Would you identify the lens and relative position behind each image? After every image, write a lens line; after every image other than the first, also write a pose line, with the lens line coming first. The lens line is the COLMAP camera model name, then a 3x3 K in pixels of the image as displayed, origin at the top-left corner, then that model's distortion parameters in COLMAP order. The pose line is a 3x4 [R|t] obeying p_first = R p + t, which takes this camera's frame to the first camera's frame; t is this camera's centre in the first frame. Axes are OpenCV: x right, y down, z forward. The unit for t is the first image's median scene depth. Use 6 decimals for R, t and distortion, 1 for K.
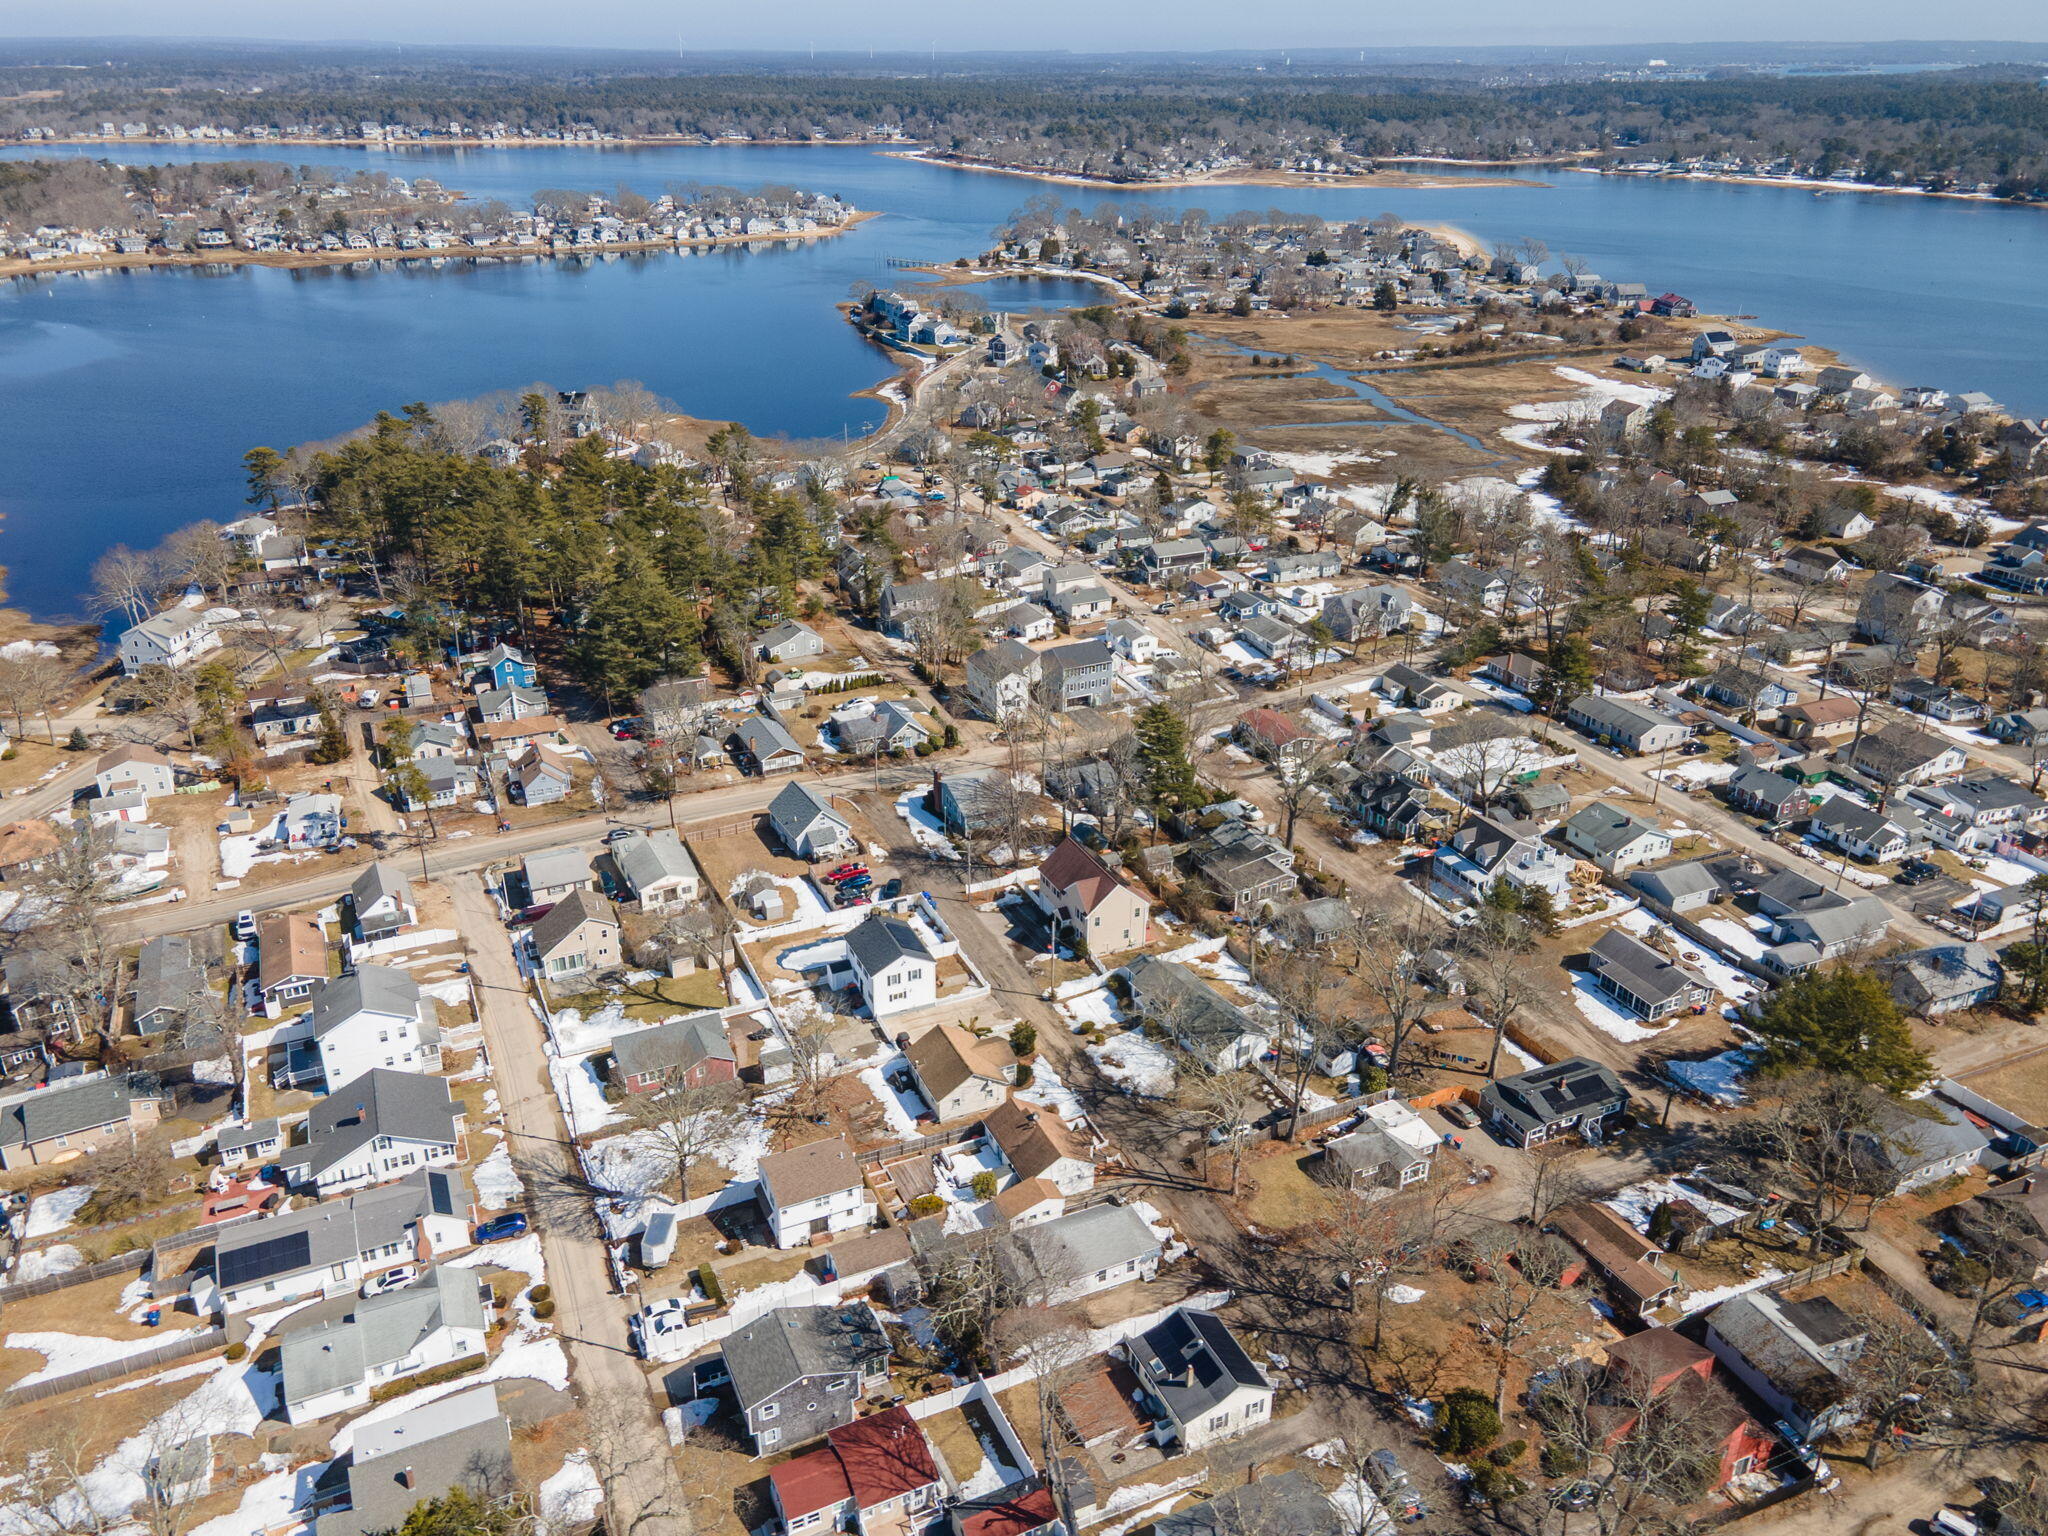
lens RADIAL K [[1518.7, 0, 1008.5], [0, 1518.7, 768.6], [0, 0, 1]] dist [0.022049, 0.050948]
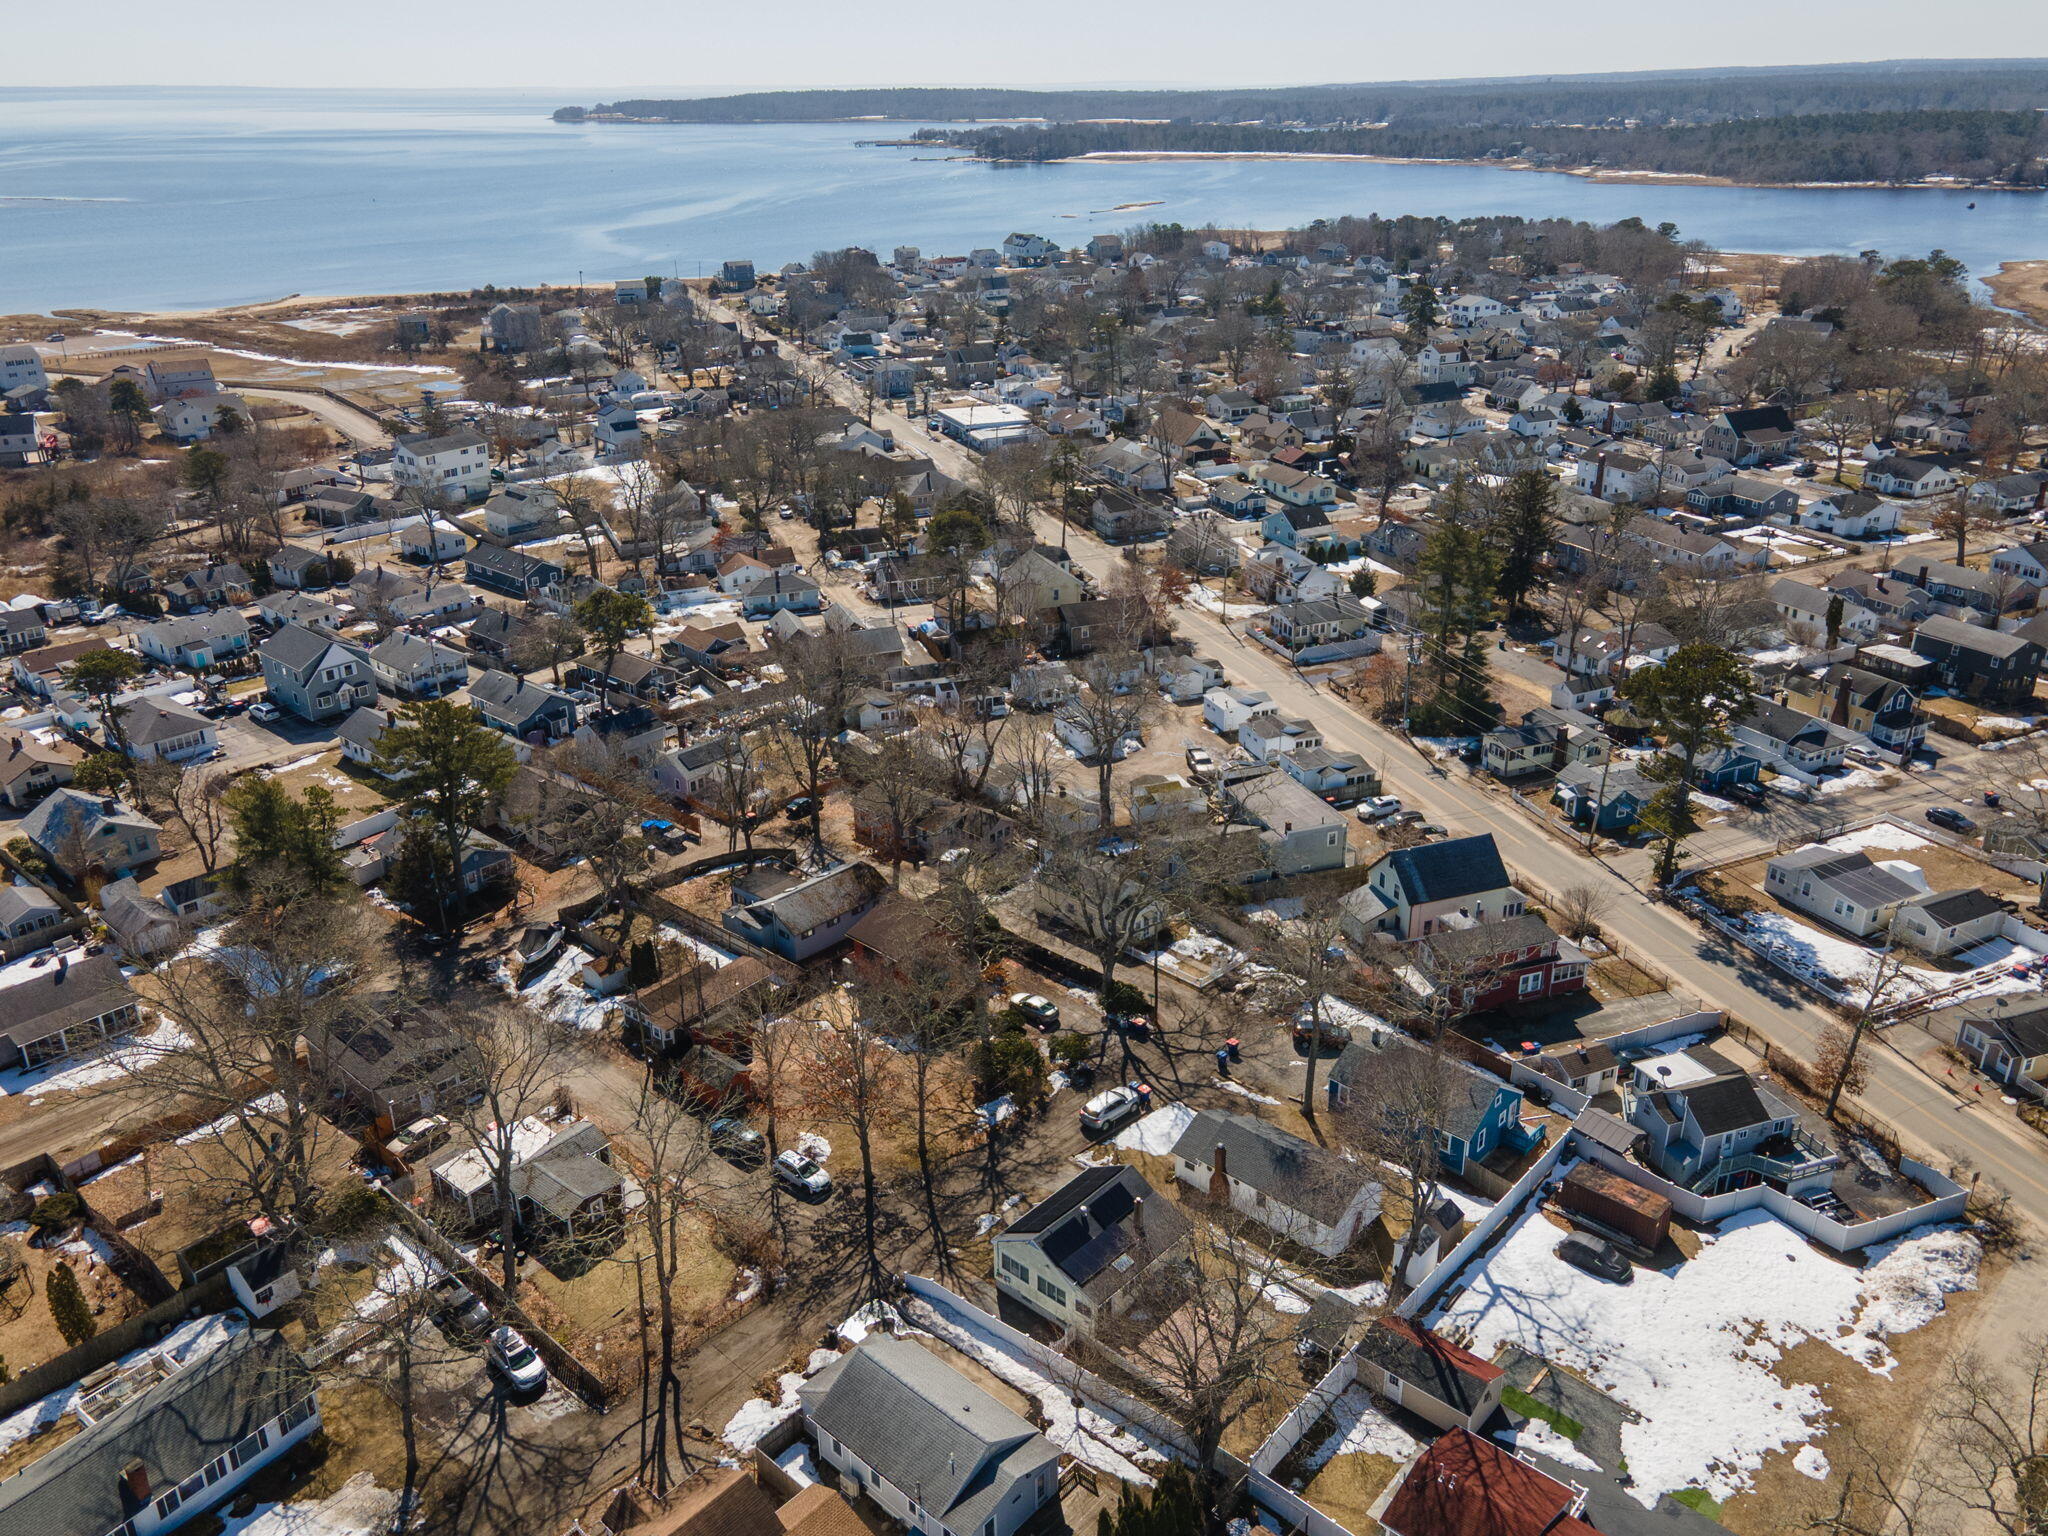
lens RADIAL K [[1518.7, 0, 1008.5], [0, 1518.7, 768.6], [0, 0, 1]] dist [0.022049, 0.050948]
pose [[-0.382814, -0.384176, 0.840156, -0.231434], [0.400229, 0.750688, 0.525628, -0.111342], [-0.832628, 0.537473, -0.133615, 0.580239]]
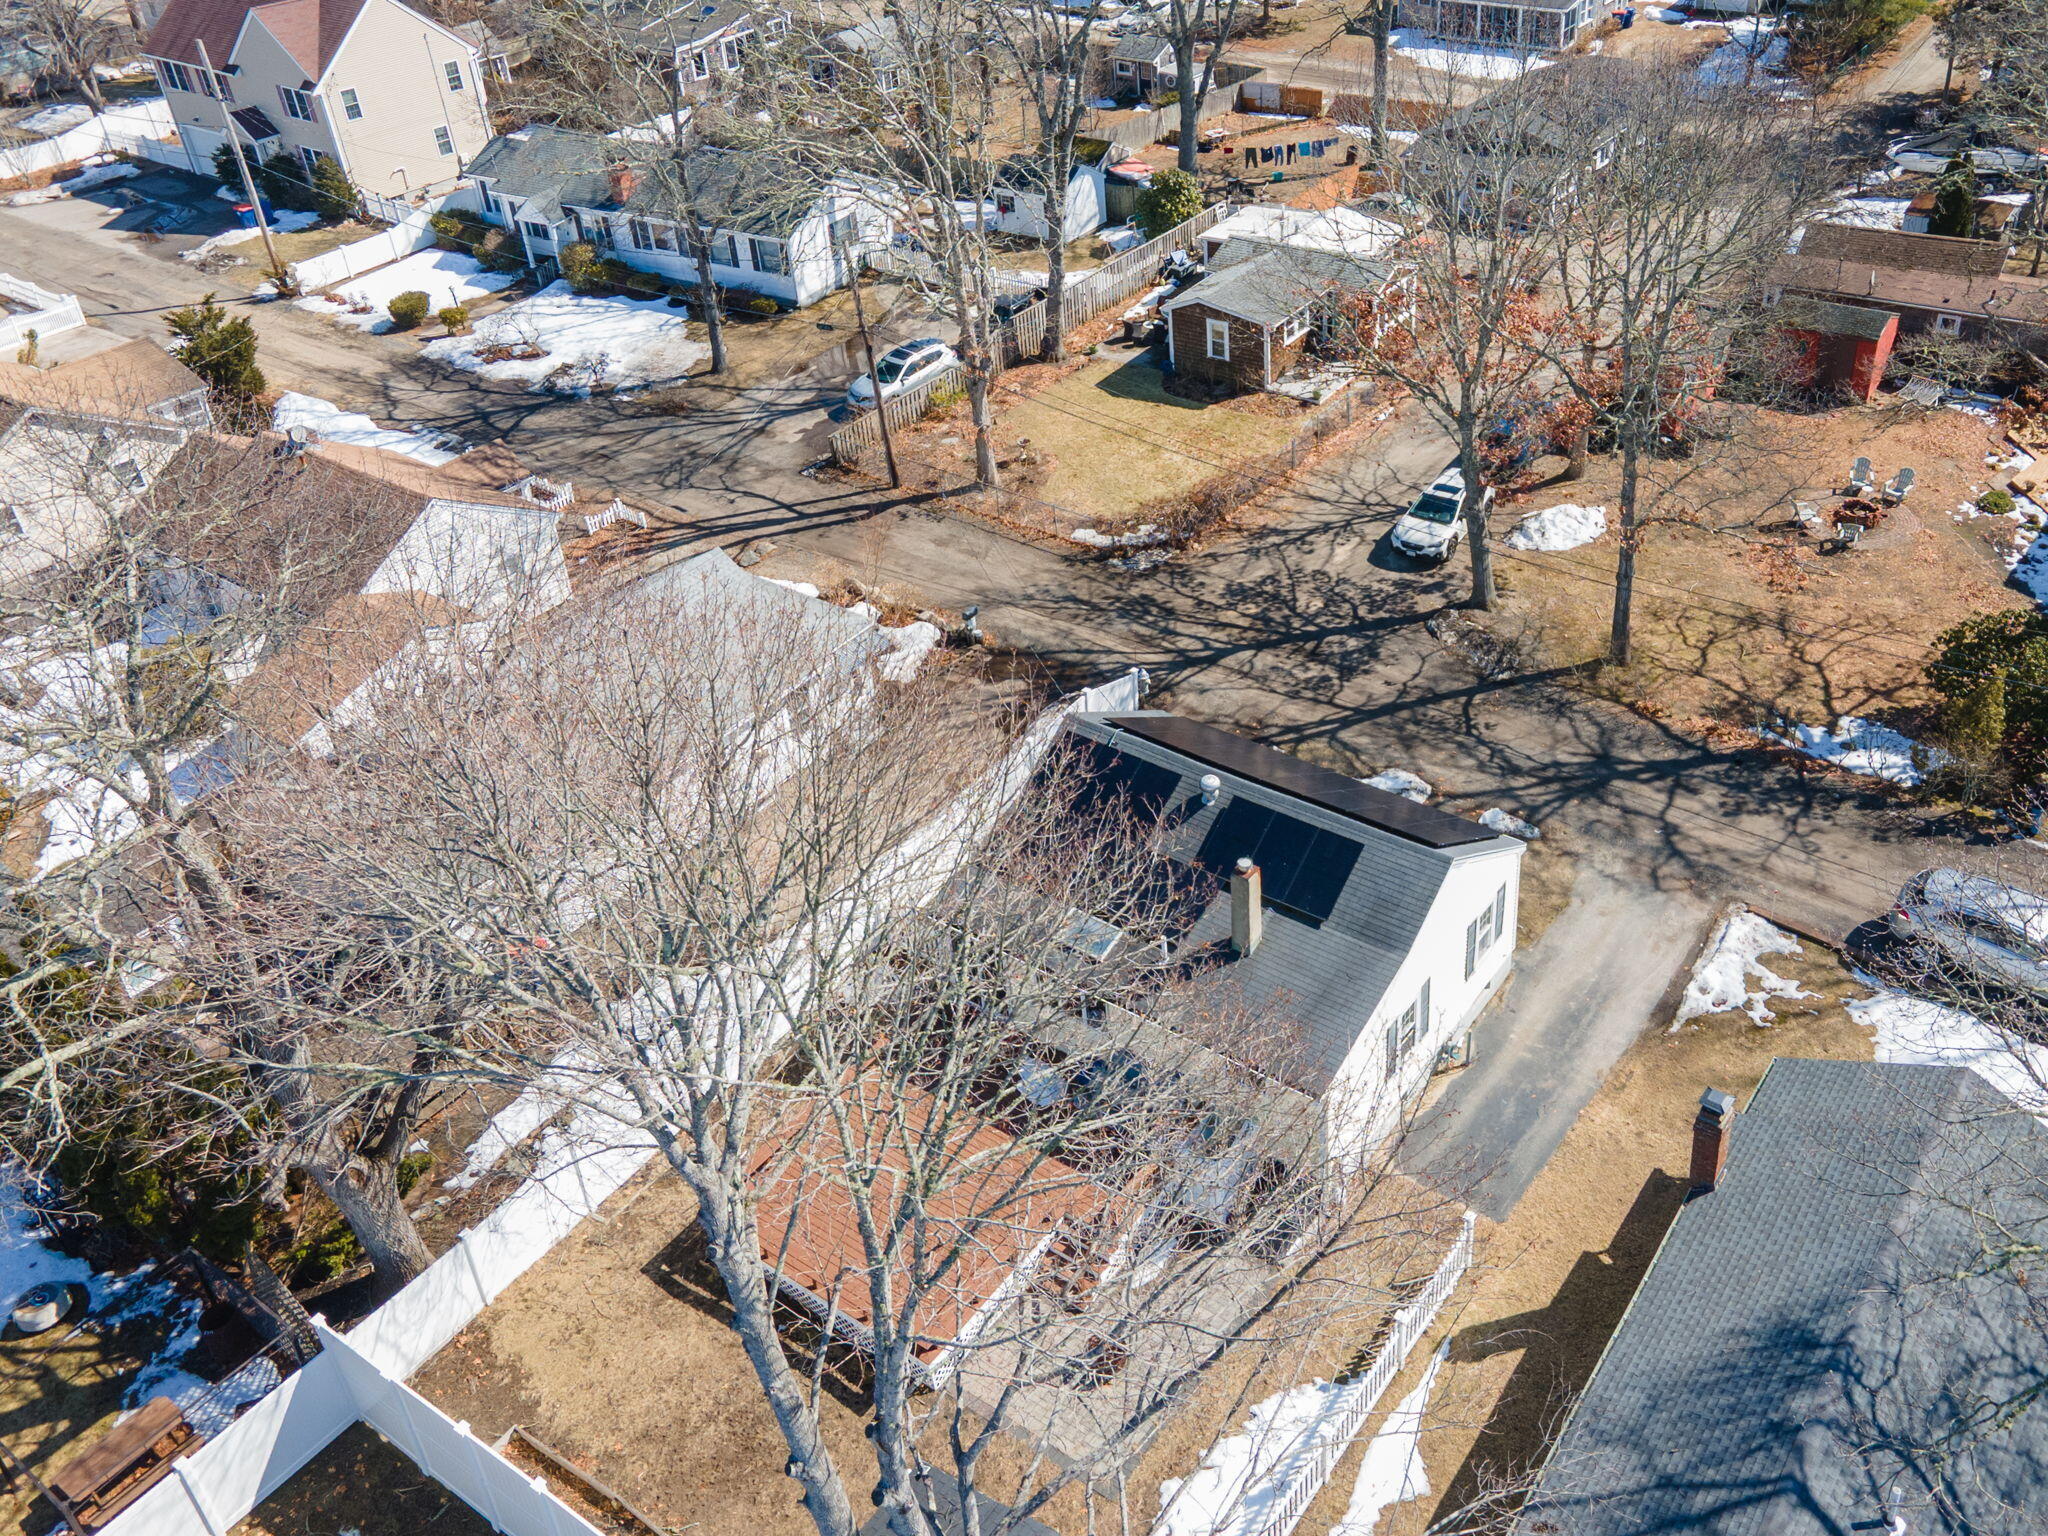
lens RADIAL K [[1744.6, 0, 1150.0], [0, 1744.6, 763.2], [0, 0, 1]] dist [0.024480, 0.006098]
pose [[0.860813, -0.341389, 0.377430, 0.007540], [0.265777, 0.934023, 0.238670, 0.173677], [-0.434008, -0.105138, 0.894753, 0.432148]]
